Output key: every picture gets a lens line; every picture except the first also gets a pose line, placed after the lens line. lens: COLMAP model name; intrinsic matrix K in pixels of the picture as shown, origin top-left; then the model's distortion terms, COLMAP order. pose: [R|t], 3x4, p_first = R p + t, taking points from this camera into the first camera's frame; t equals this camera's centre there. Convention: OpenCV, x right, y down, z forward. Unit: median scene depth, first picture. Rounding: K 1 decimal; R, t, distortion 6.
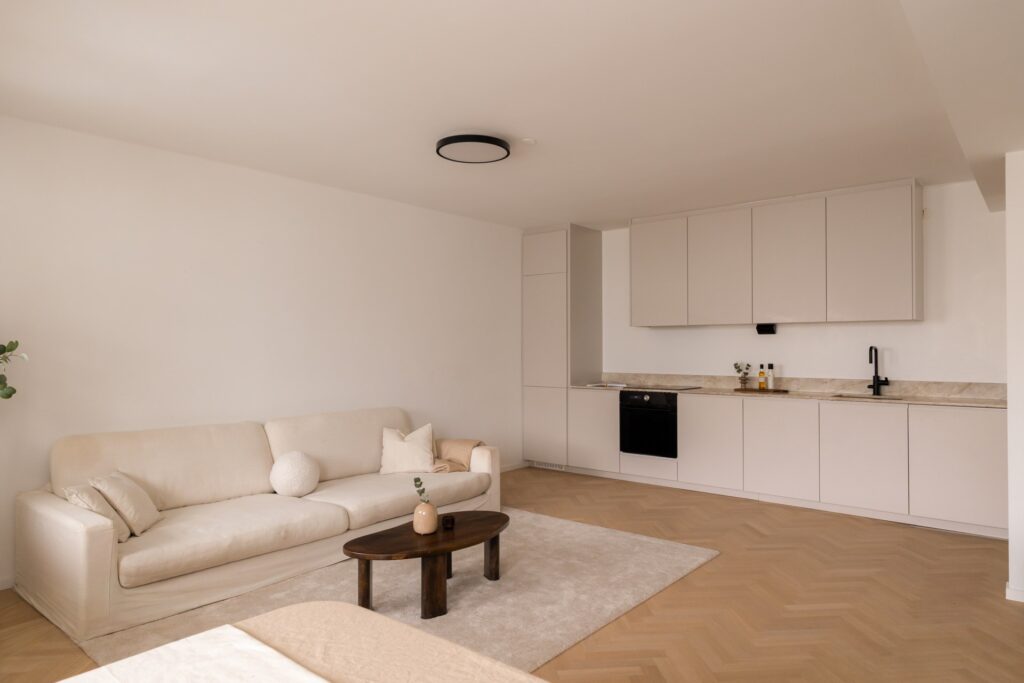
lens RADIAL K [[650.2, 0, 512.5], [0, 650.2, 344.8], [0, 0, 1]] dist [-0.007934, -0.000307]
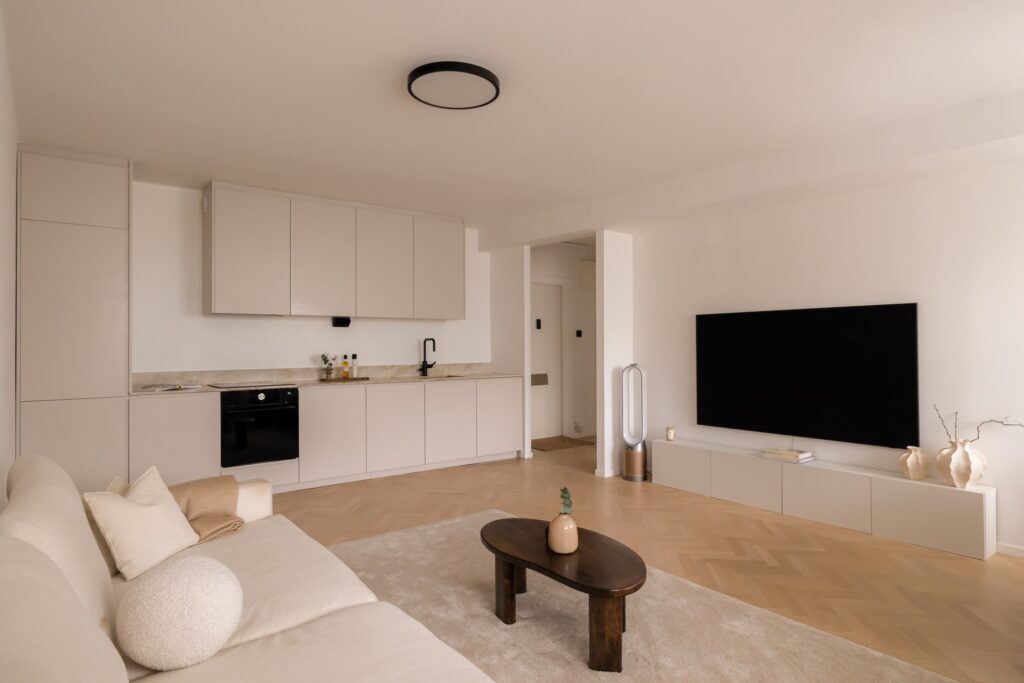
lens RADIAL K [[623.4, 0, 513.3], [0, 623.4, 339.0], [0, 0, 1]] dist [0.008972, 0.000281]
pose [[0.206559, 0.001479, 0.978433, -0.570792], [-0.004041, 0.999992, -0.000658, 0.003446], [-0.978426, -0.003818, 0.206563, 0.525082]]
